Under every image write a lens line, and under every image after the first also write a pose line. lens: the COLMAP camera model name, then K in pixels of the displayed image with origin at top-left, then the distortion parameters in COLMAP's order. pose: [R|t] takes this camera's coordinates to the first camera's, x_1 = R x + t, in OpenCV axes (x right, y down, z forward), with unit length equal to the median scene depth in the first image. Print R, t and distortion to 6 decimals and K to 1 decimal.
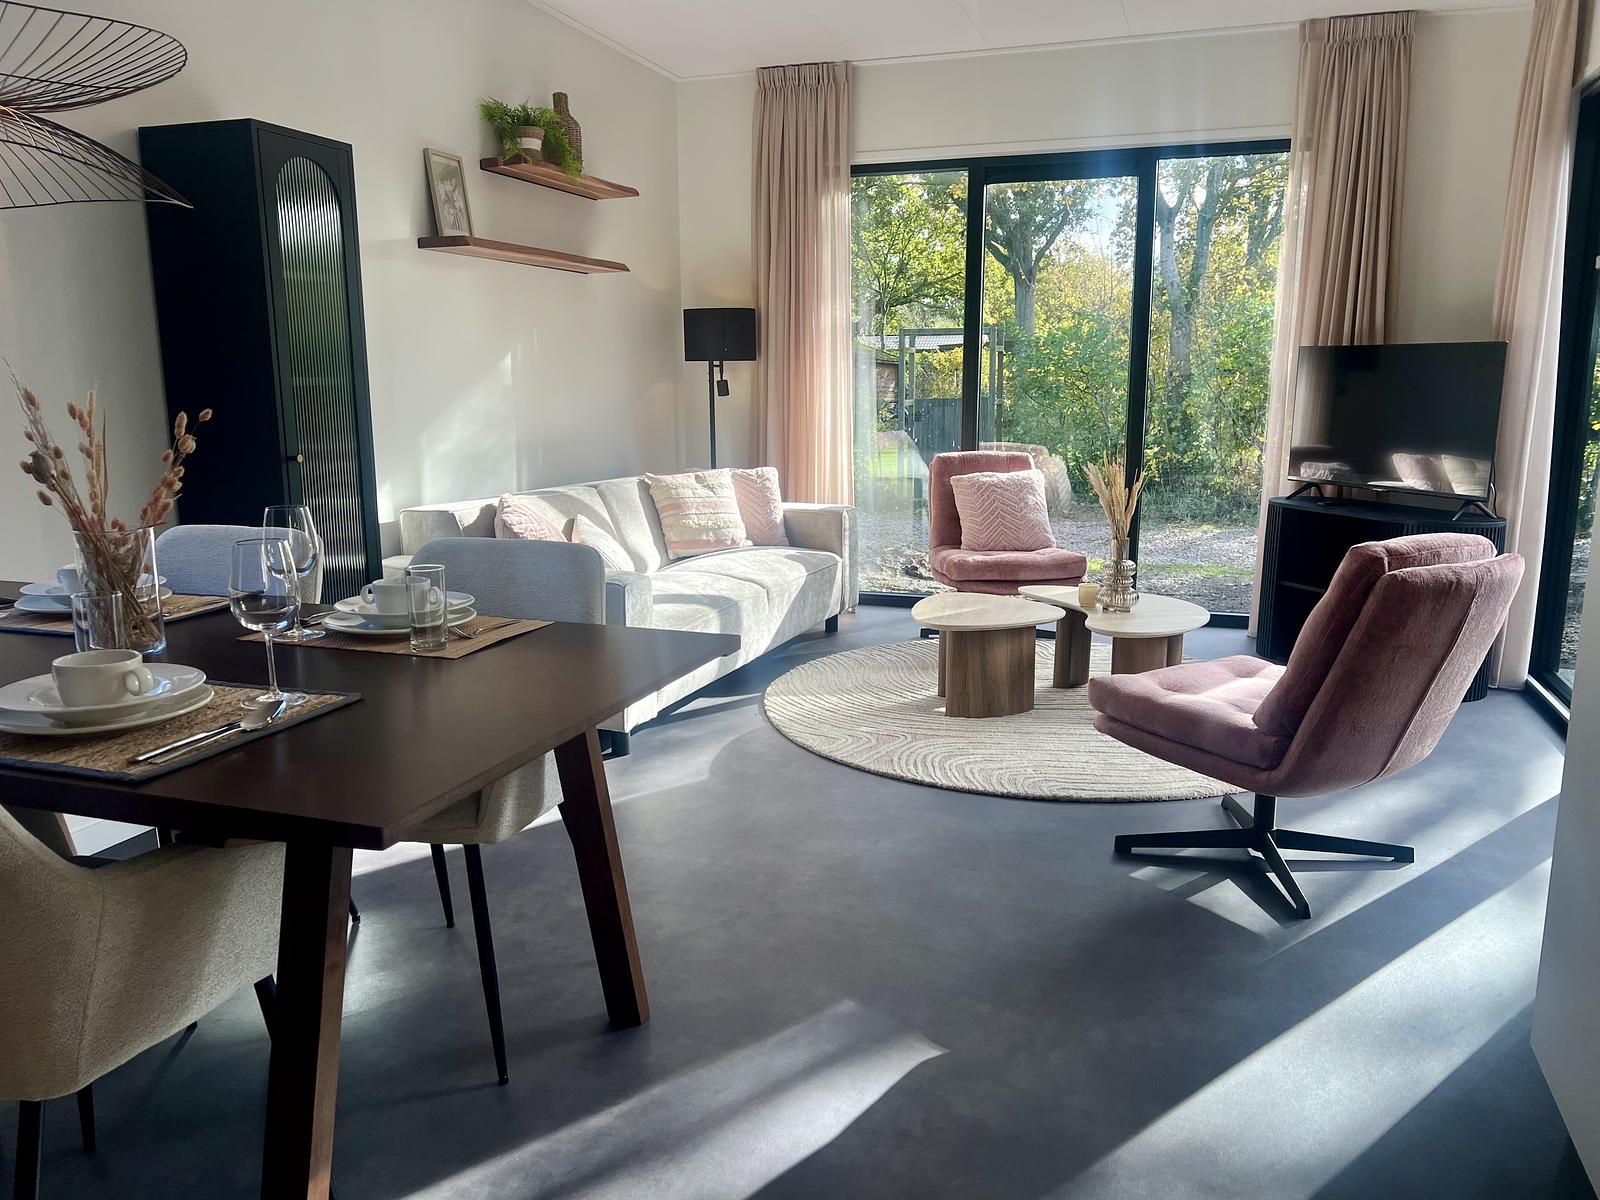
lens RADIAL K [[1190.0, 0, 800.0], [0, 1190.0, 600.0], [0, 0, 1]] dist [0.126208, -0.219914]
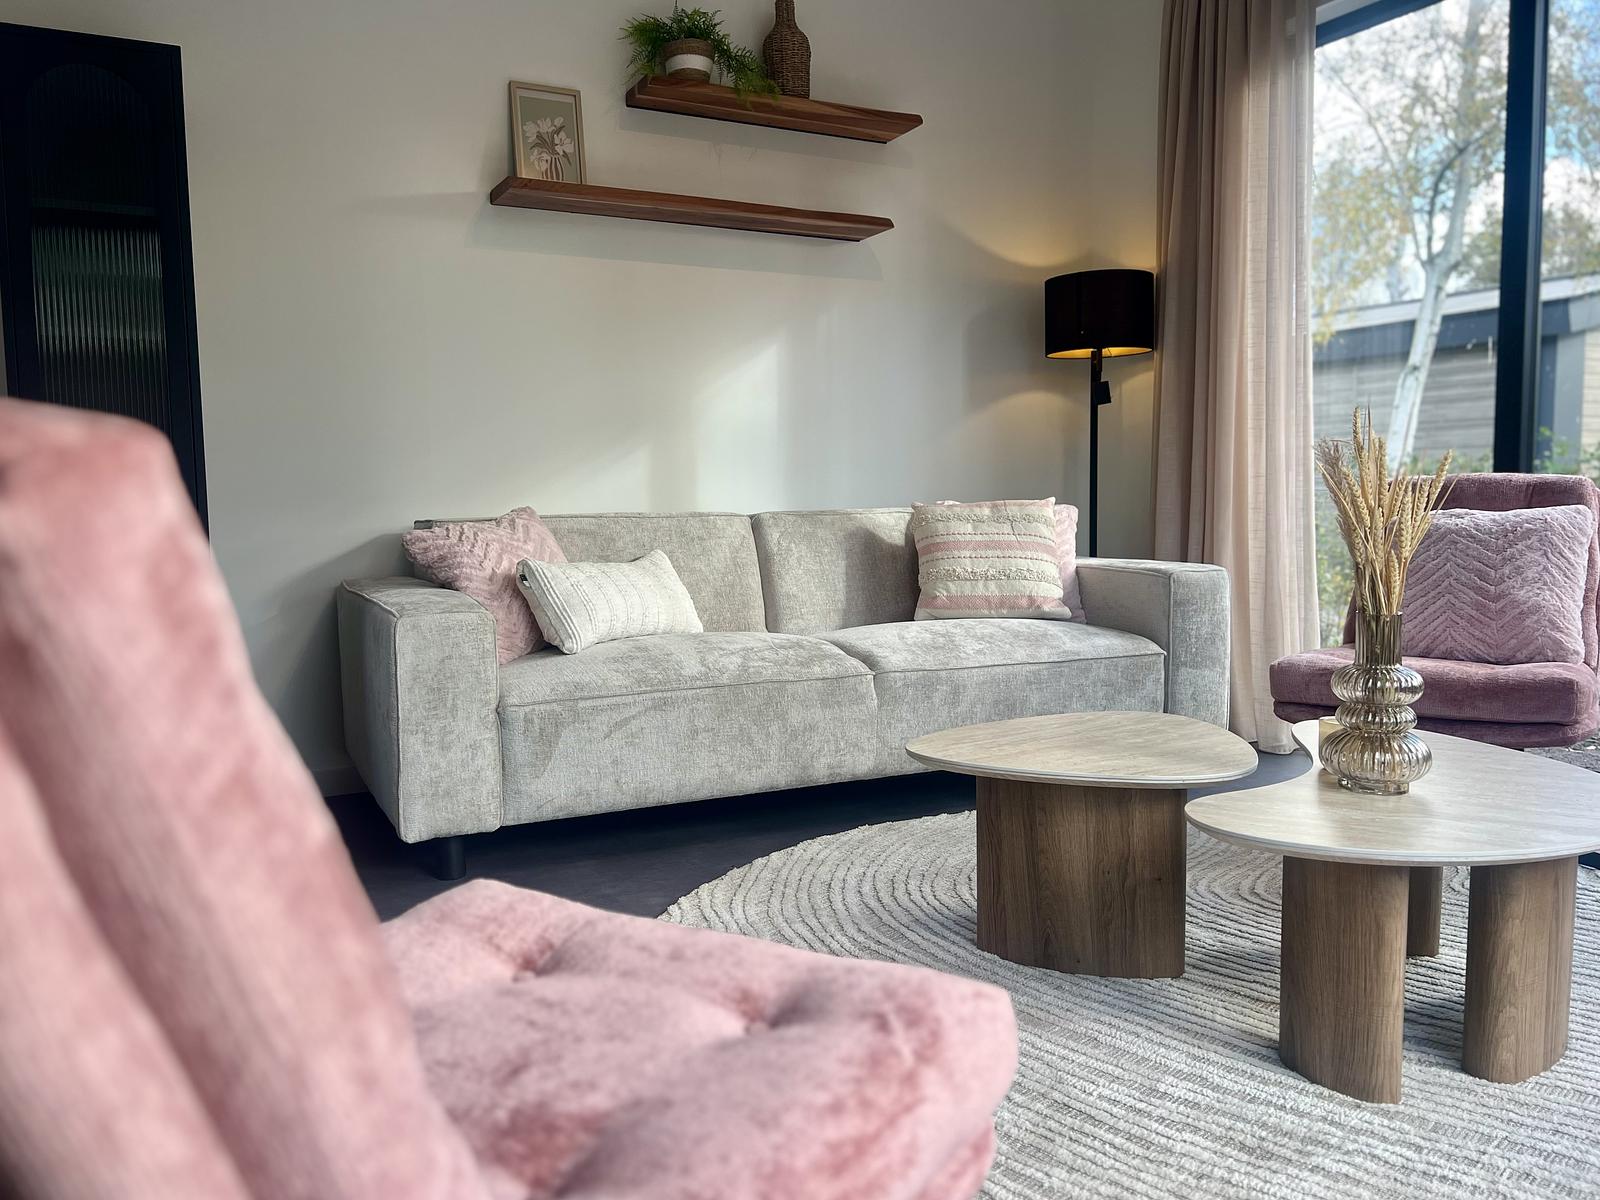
lens RADIAL K [[1204.4, 0, 797.0], [0, 1204.4, 593.5], [0, 0, 1]] dist [0.123714, -0.216345]
pose [[0.727548, 0.042269, -0.684754, 0.340145], [-0.116109, 0.991289, -0.062174, -0.005066], [0.676160, 0.124741, 0.726118, 0.486909]]
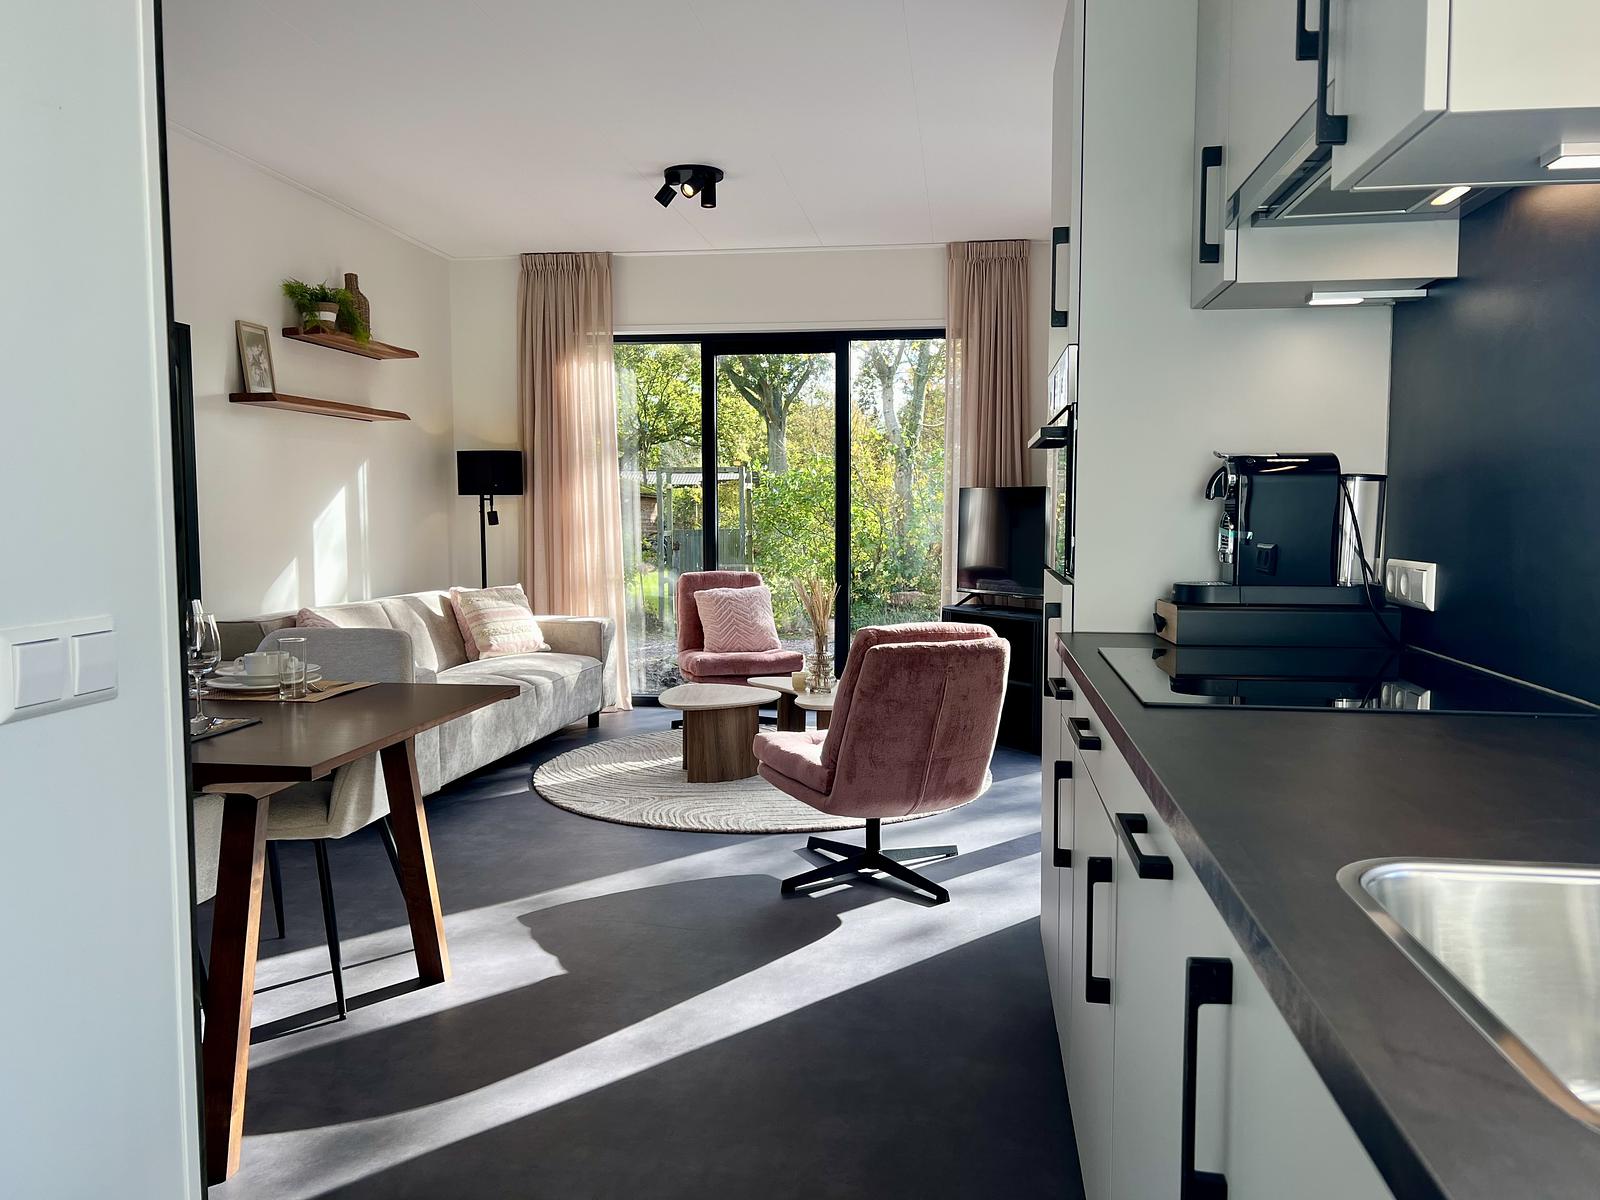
lens RADIAL K [[1204.4, 0, 797.0], [0, 1204.4, 593.5], [0, 0, 1]] dist [0.123714, -0.216345]
pose [[0.982064, -0.012033, 0.188164, 0.001388], [0.033637, 0.993133, -0.112049, 0.040020], [-0.185524, 0.116369, 0.975725, -0.209321]]
